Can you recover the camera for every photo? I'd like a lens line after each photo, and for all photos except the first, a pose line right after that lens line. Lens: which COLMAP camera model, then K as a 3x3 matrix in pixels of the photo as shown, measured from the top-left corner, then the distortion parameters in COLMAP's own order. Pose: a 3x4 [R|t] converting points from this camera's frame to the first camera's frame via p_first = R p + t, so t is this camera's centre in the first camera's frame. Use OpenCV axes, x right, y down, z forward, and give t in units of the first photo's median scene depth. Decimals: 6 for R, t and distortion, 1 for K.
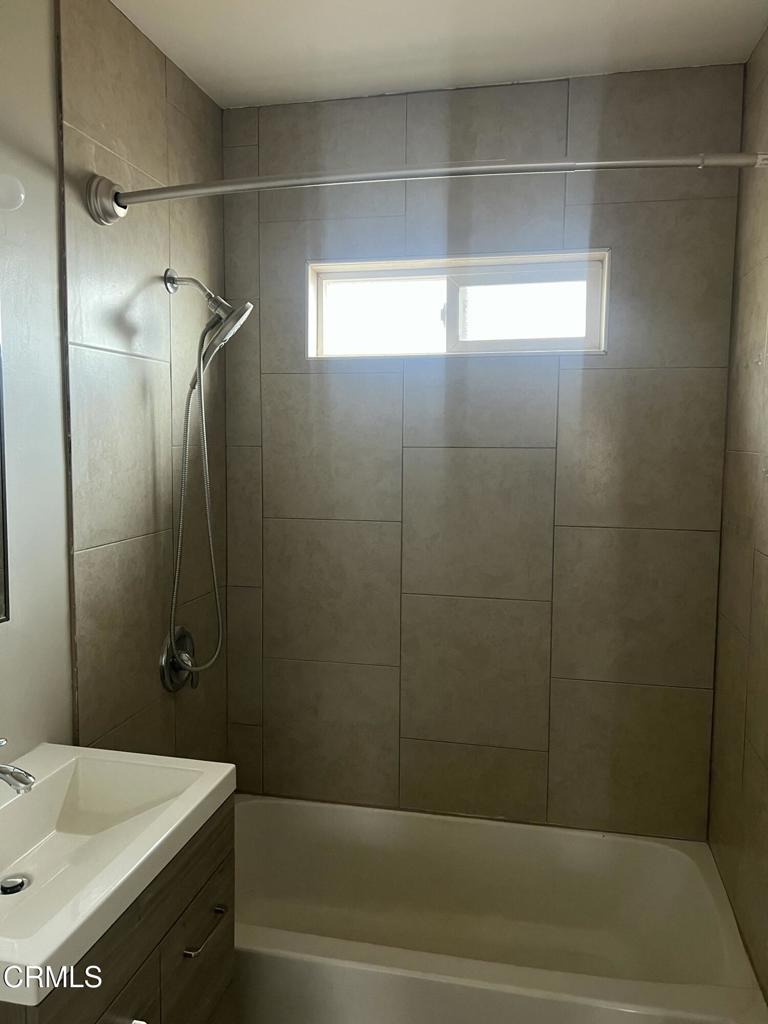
lens RADIAL K [[771.0, 0, 378.0], [0, 771.0, 506.2], [0, 0, 1]] dist [0.070694, -0.077147]
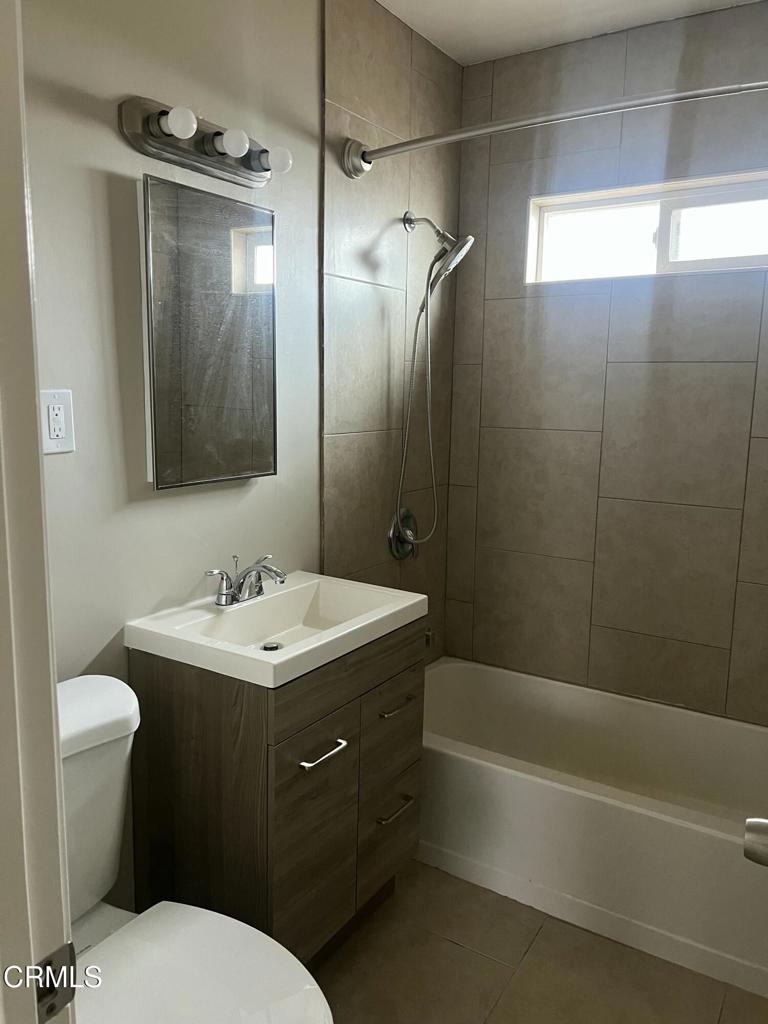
lens RADIAL K [[771.0, 0, 384.2], [0, 771.0, 517.0], [0, 0, 1]] dist [0.070694, -0.077147]
pose [[0.942814, 0.064296, -0.327058, 0.118344], [-0.038527, 0.995664, 0.084675, 0.065122], [0.331084, -0.067232, 0.941203, -0.177523]]
